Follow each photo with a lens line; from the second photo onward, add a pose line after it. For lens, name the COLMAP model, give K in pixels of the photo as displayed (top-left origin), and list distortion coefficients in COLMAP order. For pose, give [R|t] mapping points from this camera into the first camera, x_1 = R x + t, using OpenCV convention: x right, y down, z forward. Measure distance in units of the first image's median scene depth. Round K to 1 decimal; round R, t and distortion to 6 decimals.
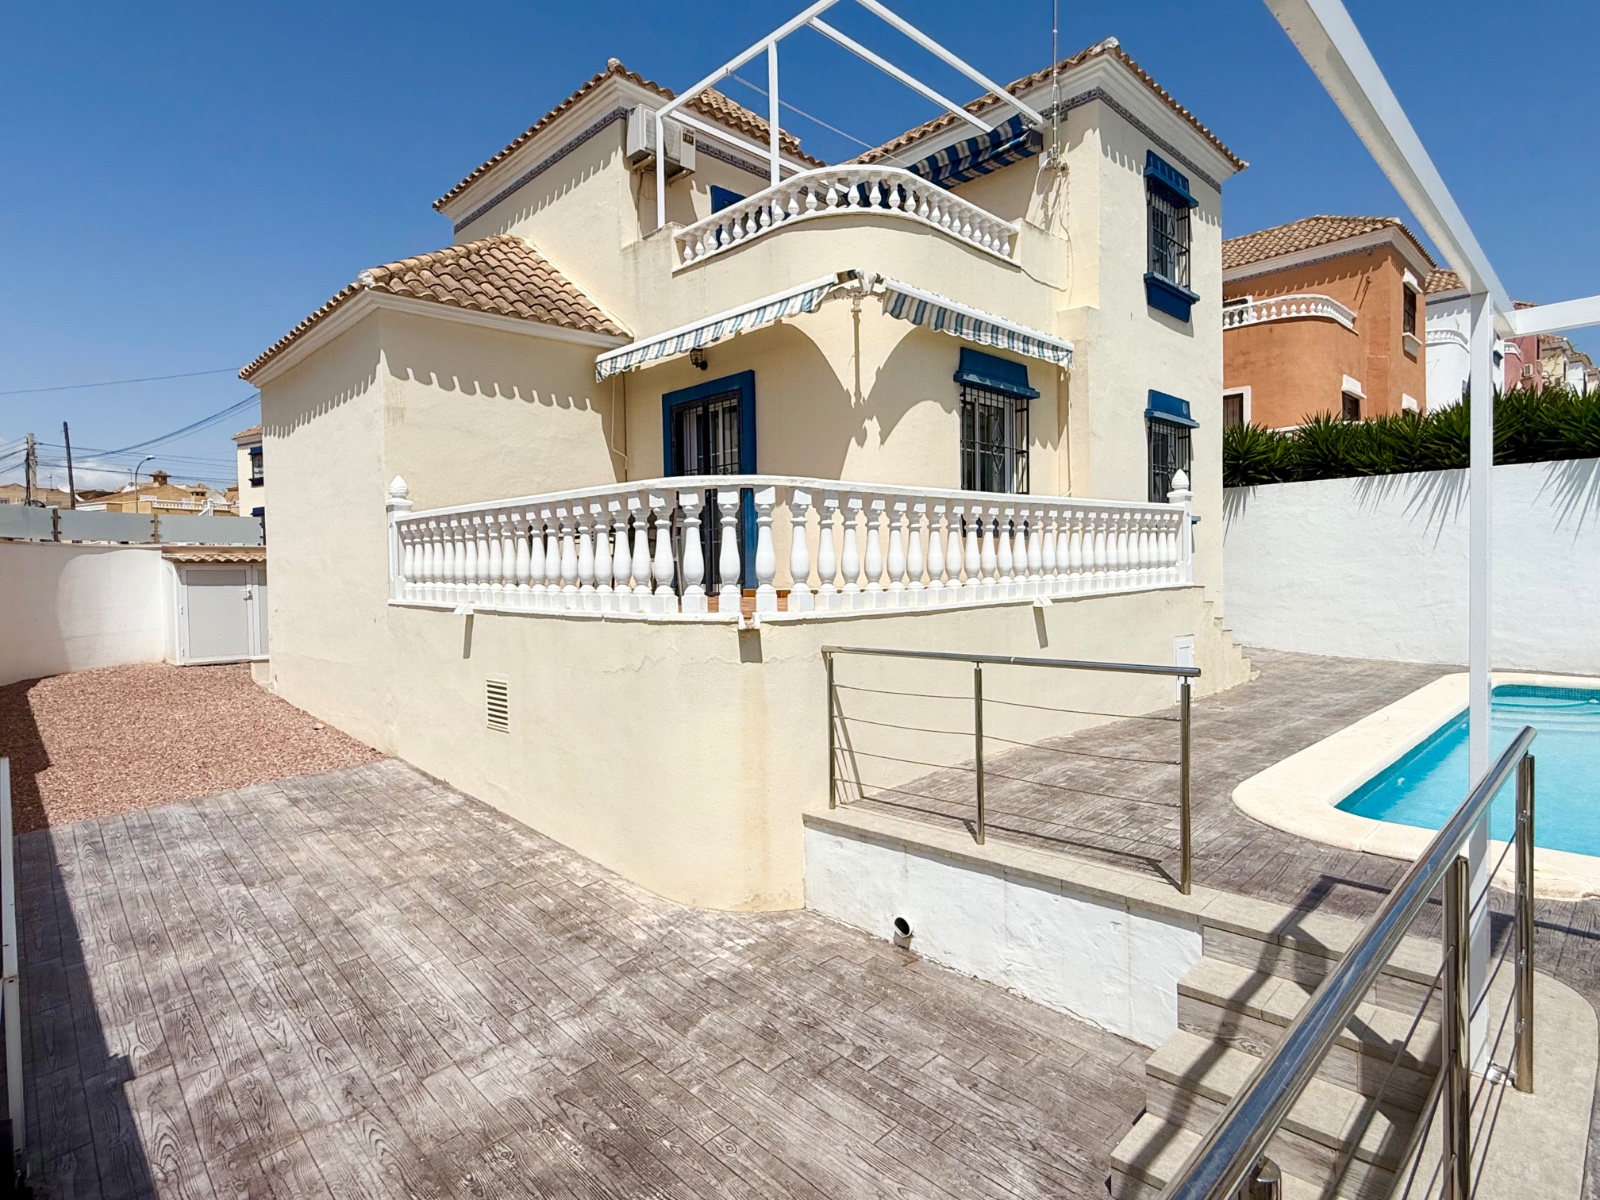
lens RADIAL K [[851.2, 0, 796.8], [0, 851.2, 597.5], [0, 0, 1]] dist [0.000278, -0.000389]
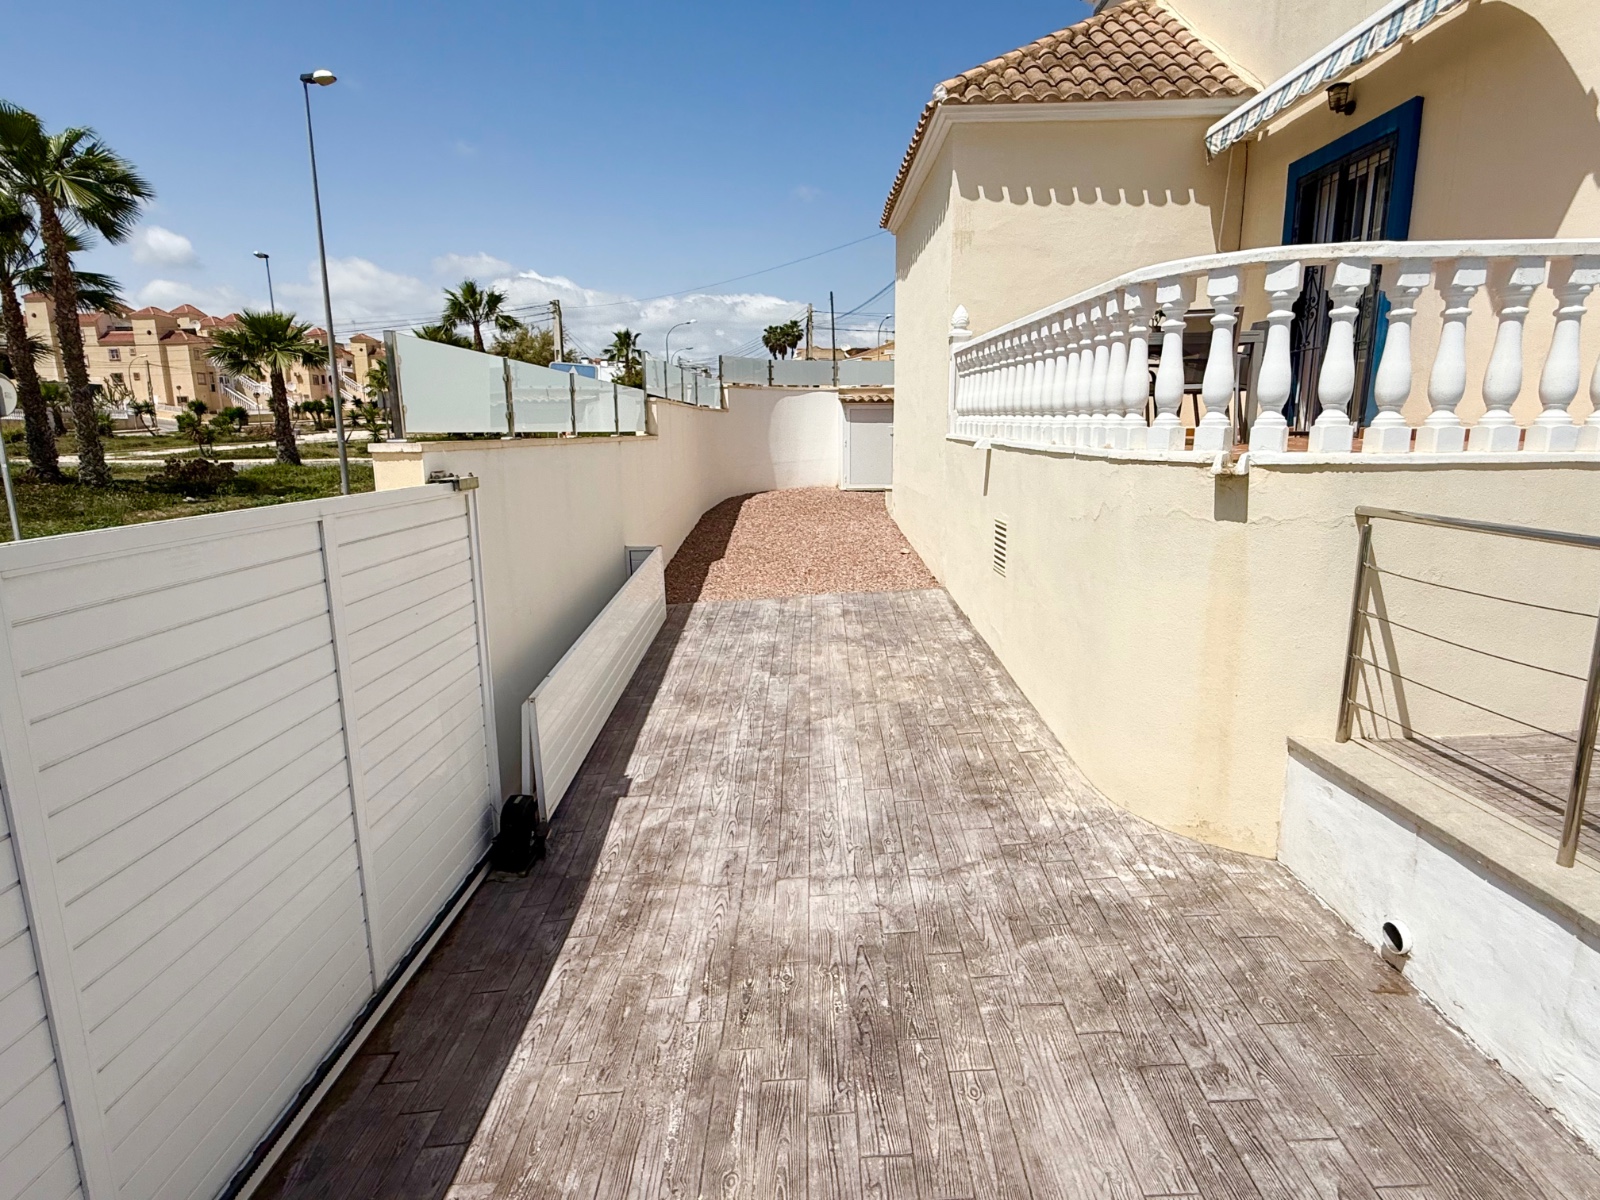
lens RADIAL K [[851.2, 0, 802.5], [0, 851.2, 597.8], [0, 0, 1]] dist [0.000278, -0.000389]
pose [[0.718551, 0.146418, -0.679887, 0.116192], [-0.022310, 0.981937, 0.187888, 0.007624], [0.695116, -0.119838, 0.708839, 0.137867]]
